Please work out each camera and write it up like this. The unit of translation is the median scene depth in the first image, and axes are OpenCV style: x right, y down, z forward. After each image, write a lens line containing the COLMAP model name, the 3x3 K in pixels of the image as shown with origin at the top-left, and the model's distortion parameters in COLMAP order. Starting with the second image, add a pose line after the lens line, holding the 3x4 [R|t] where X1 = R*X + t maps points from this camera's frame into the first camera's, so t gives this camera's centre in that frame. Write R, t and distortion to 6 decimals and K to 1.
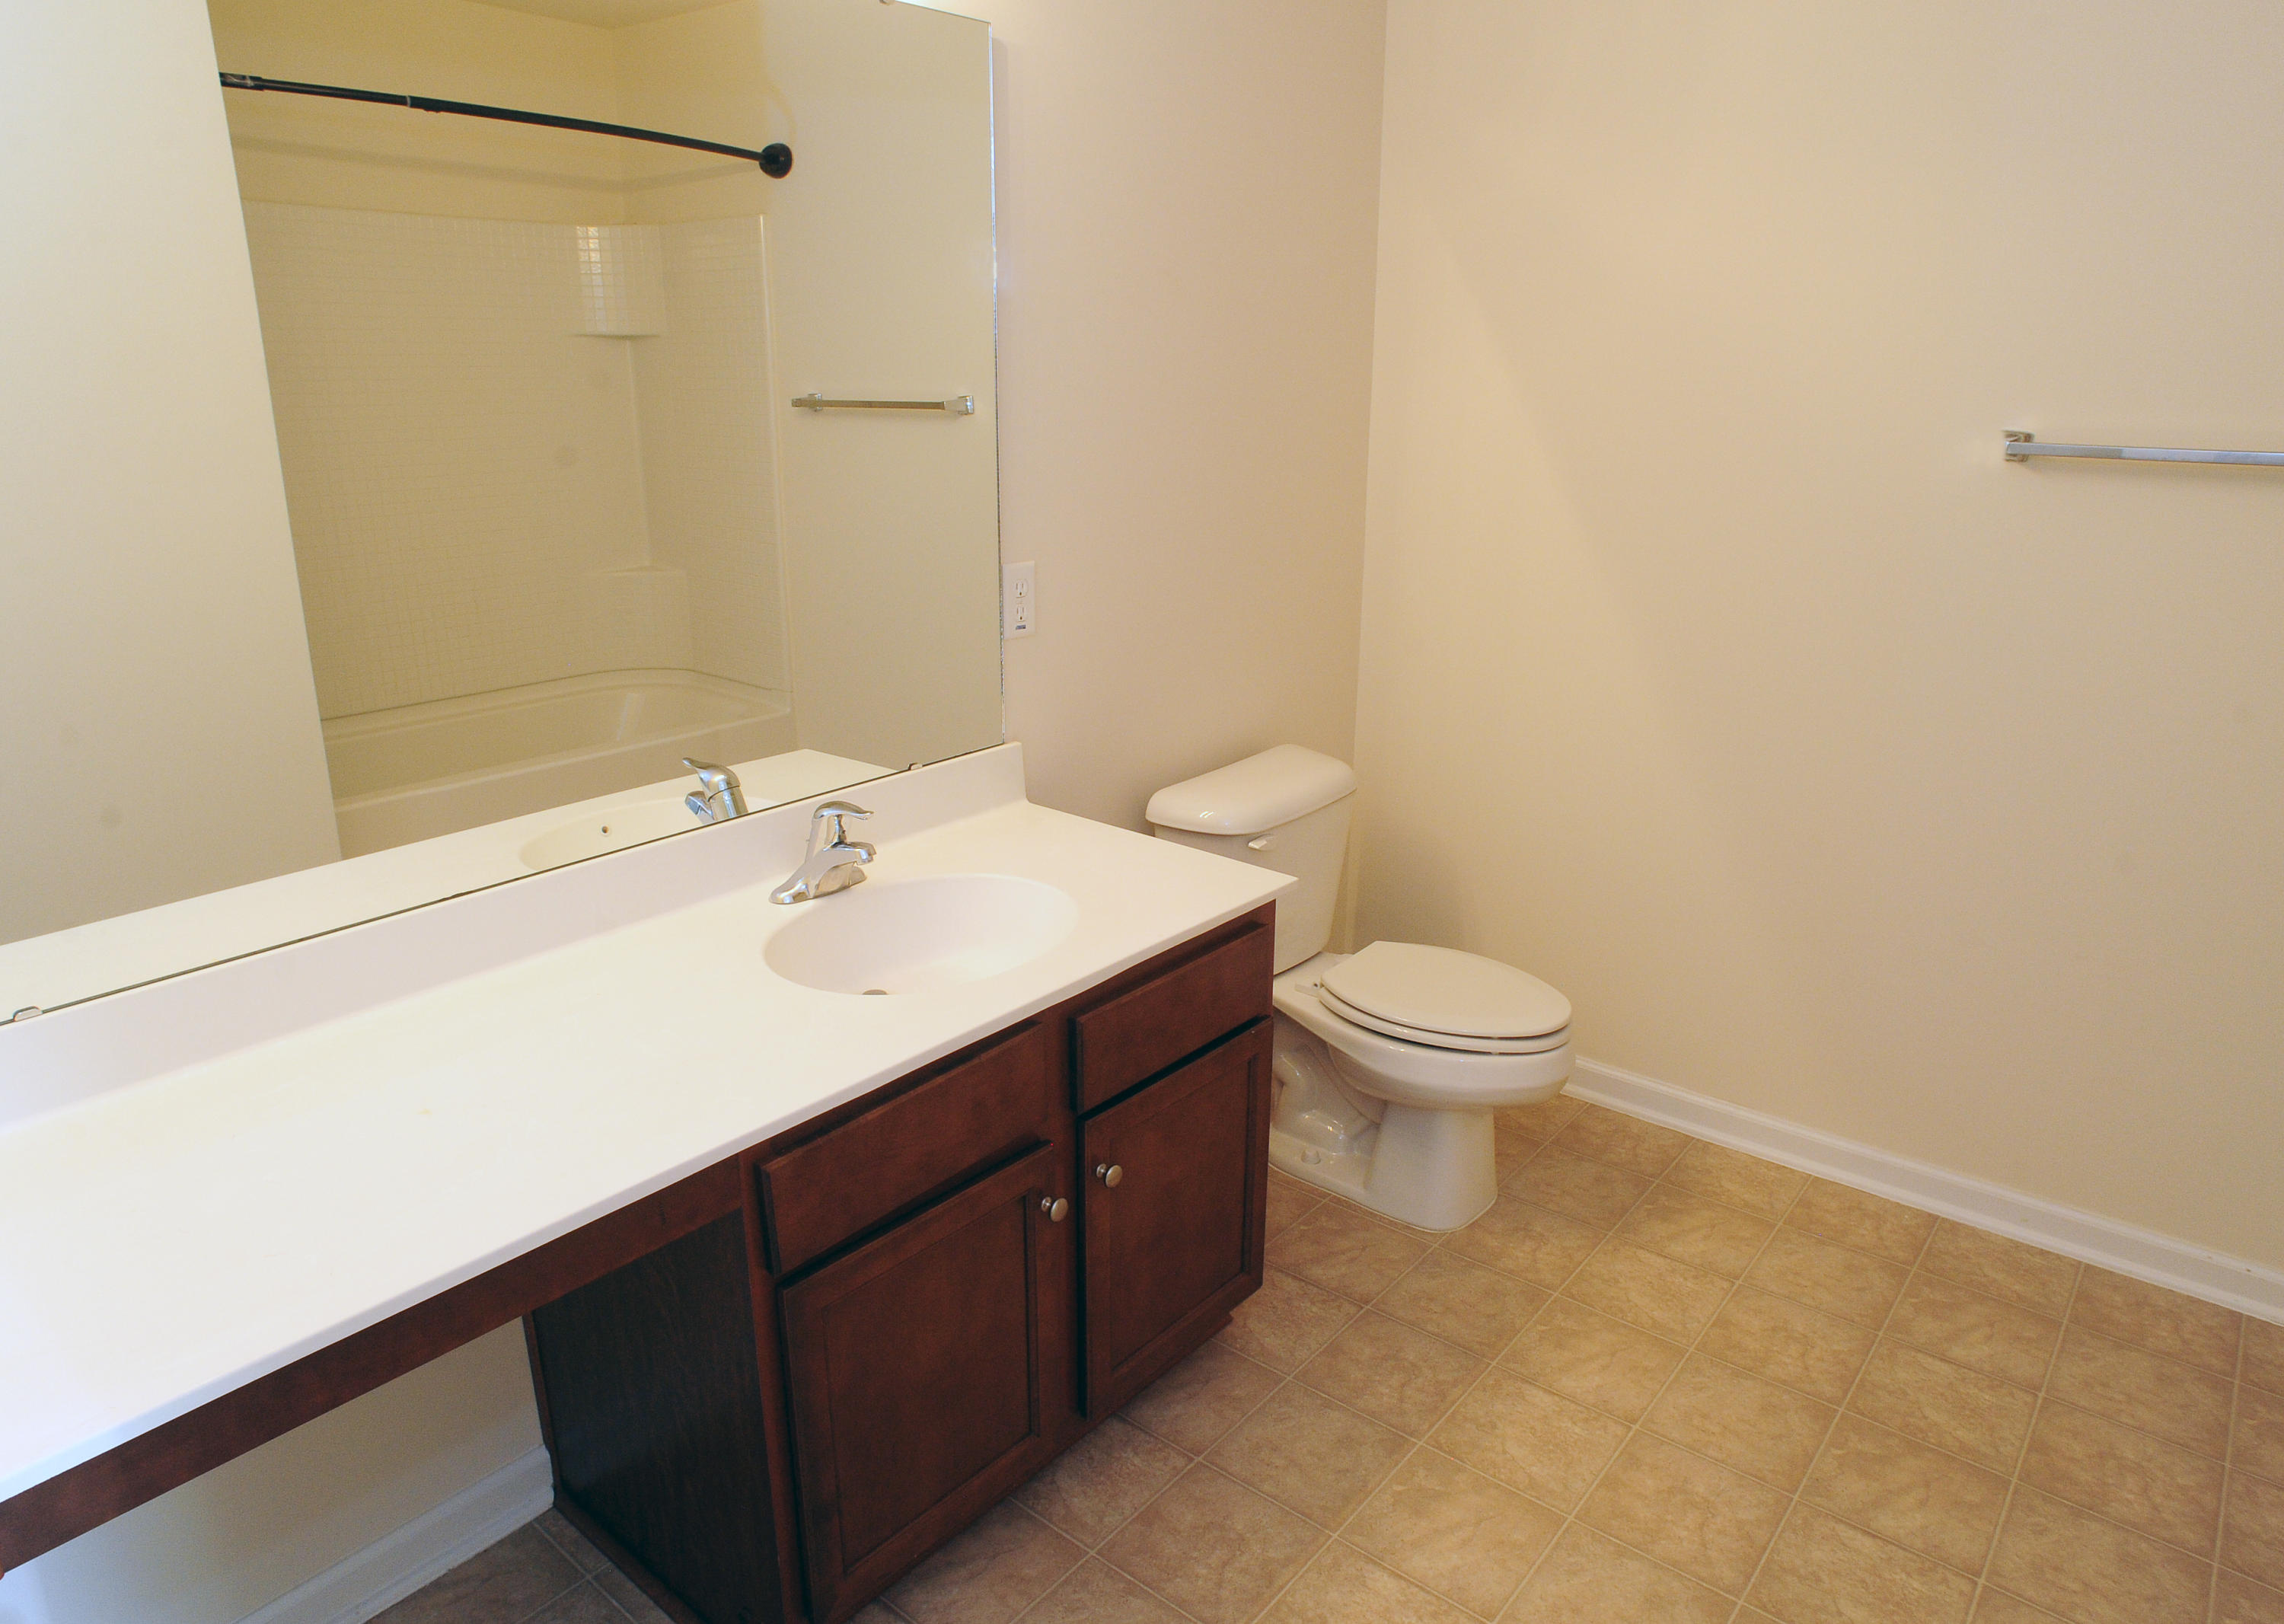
lens RADIAL K [[1442.5, 0, 1142.0], [0, 1442.5, 812.0], [0, 0, 1]] dist [-0.064923, 0.062135]
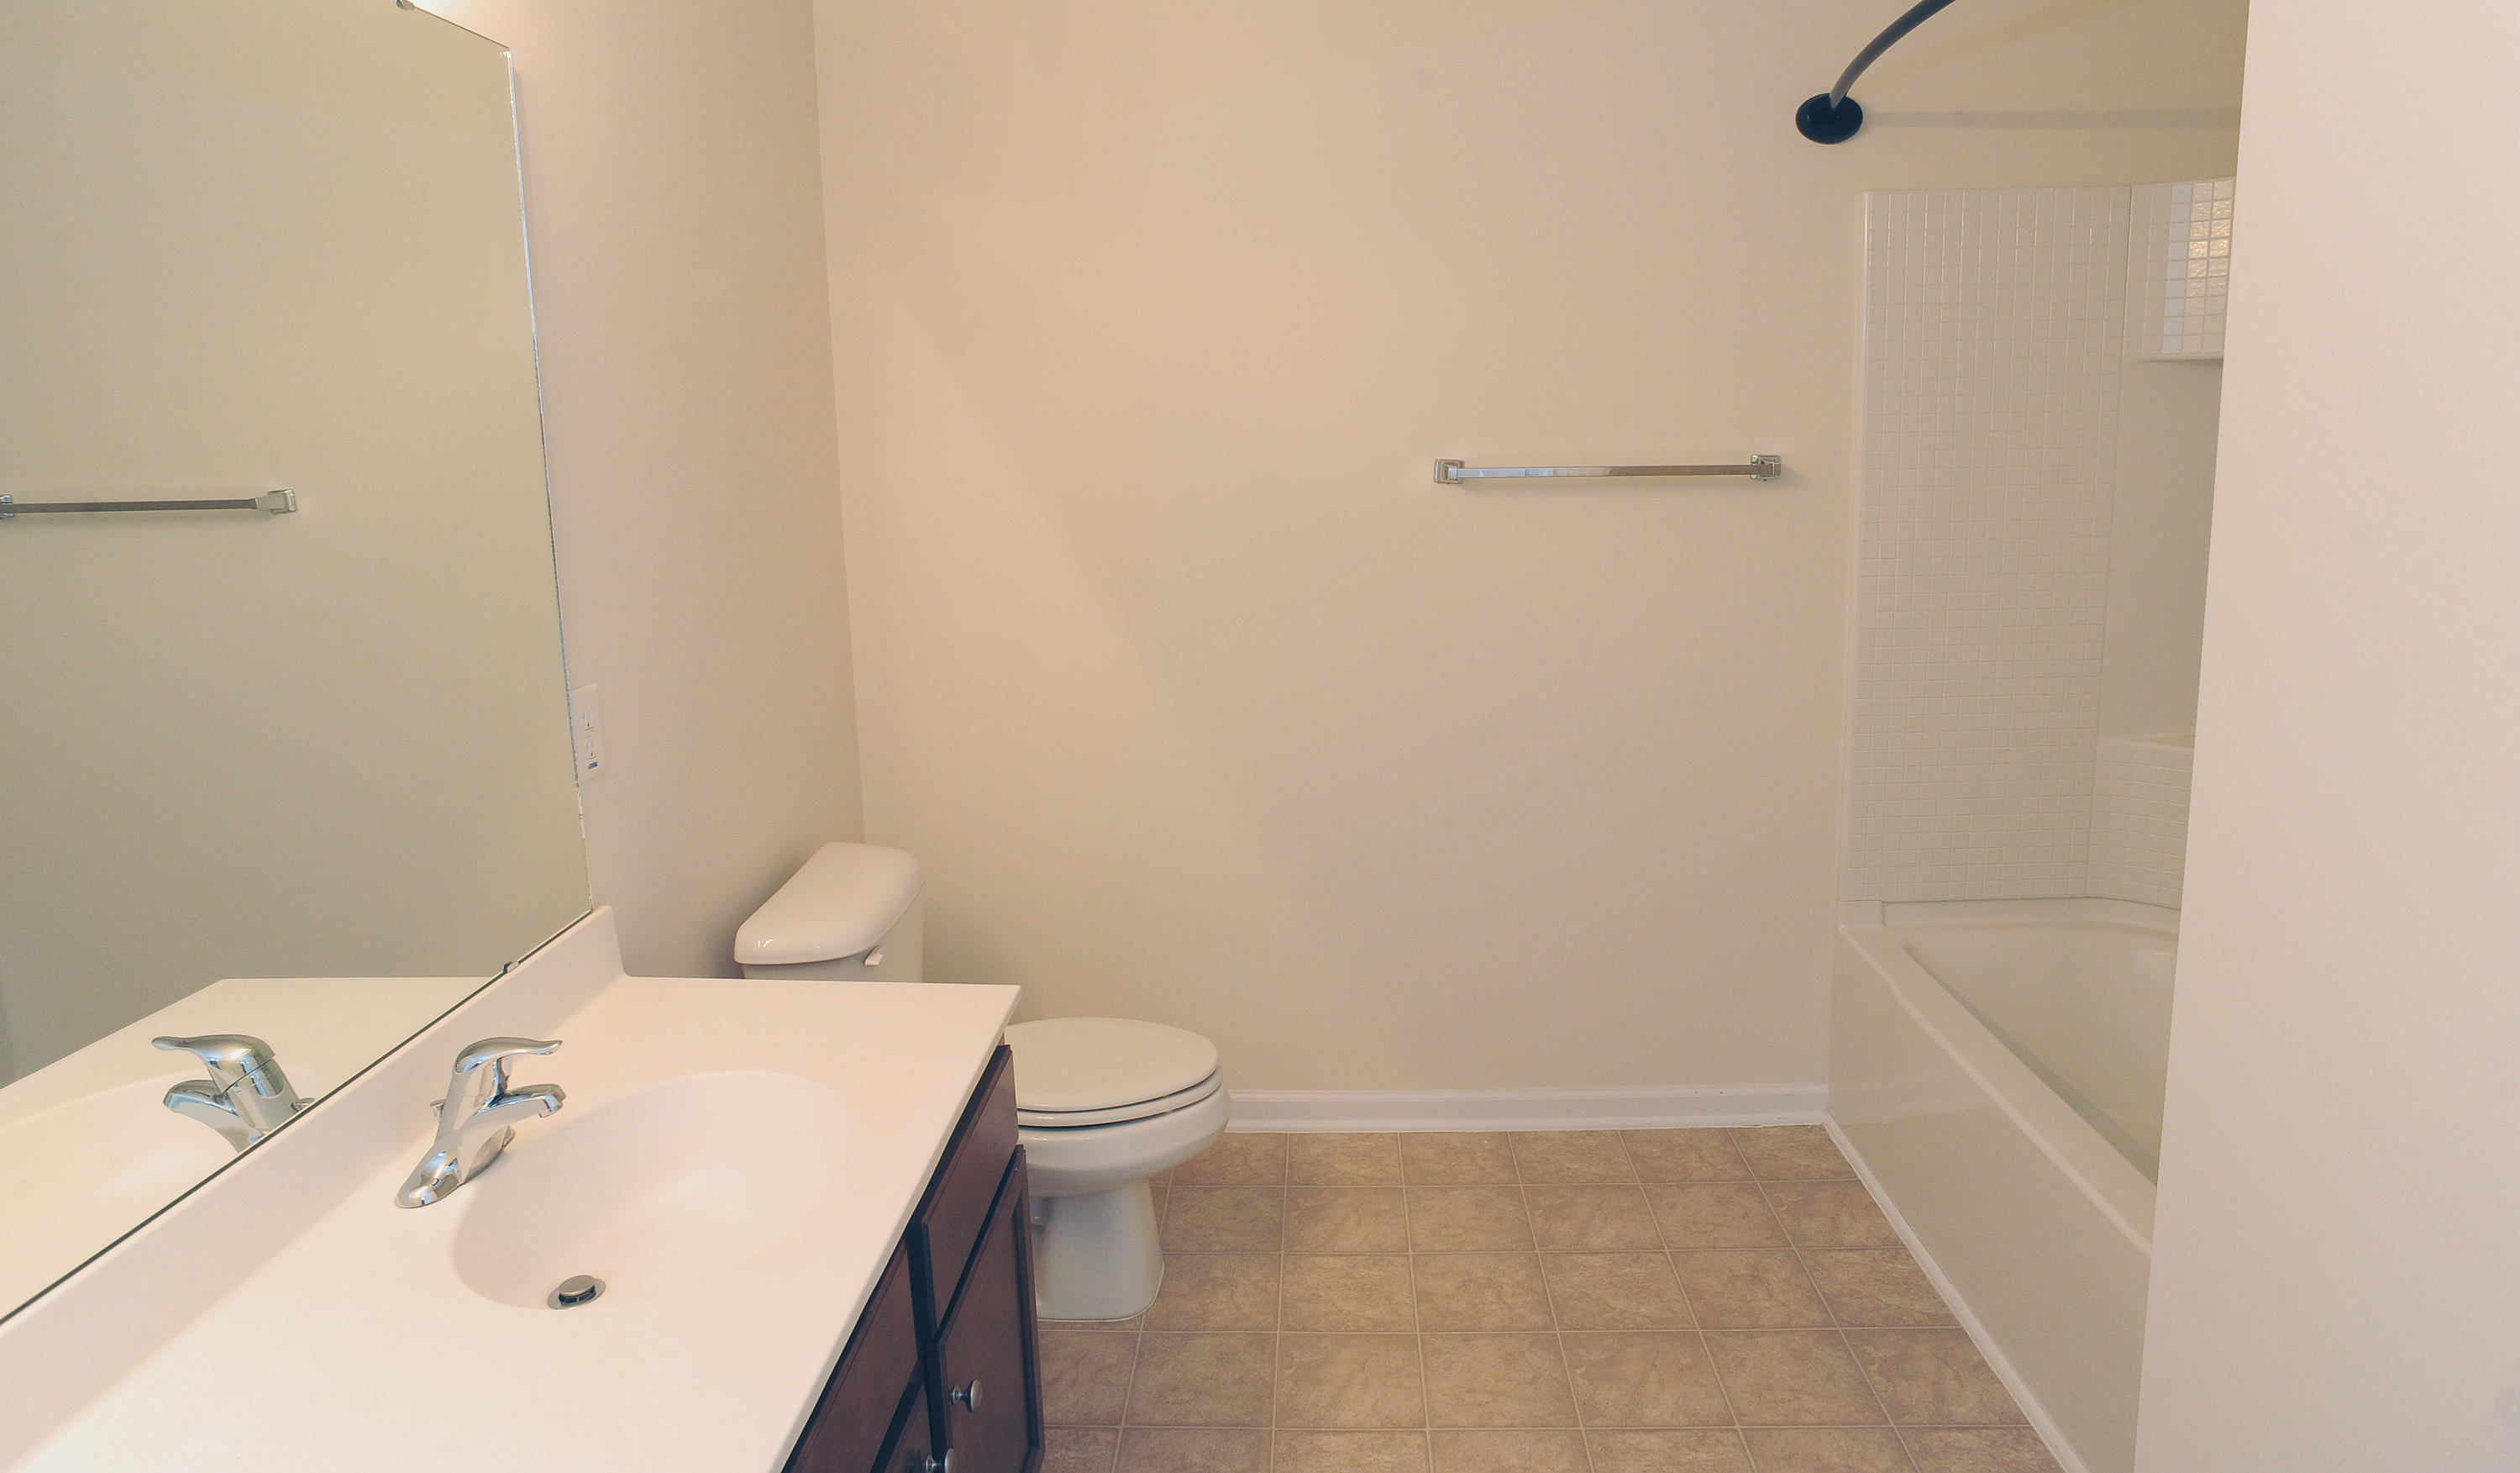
lens RADIAL K [[1402.8, 0, 1176.9], [0, 1402.8, 673.3], [0, 0, 1]] dist [-0.108318, 0.075040]
pose [[0.810717, -0.131461, 0.570487, -0.242547], [0.203526, 0.976969, -0.064101, -0.059071], [-0.548921, 0.168076, 0.818801, 0.181824]]
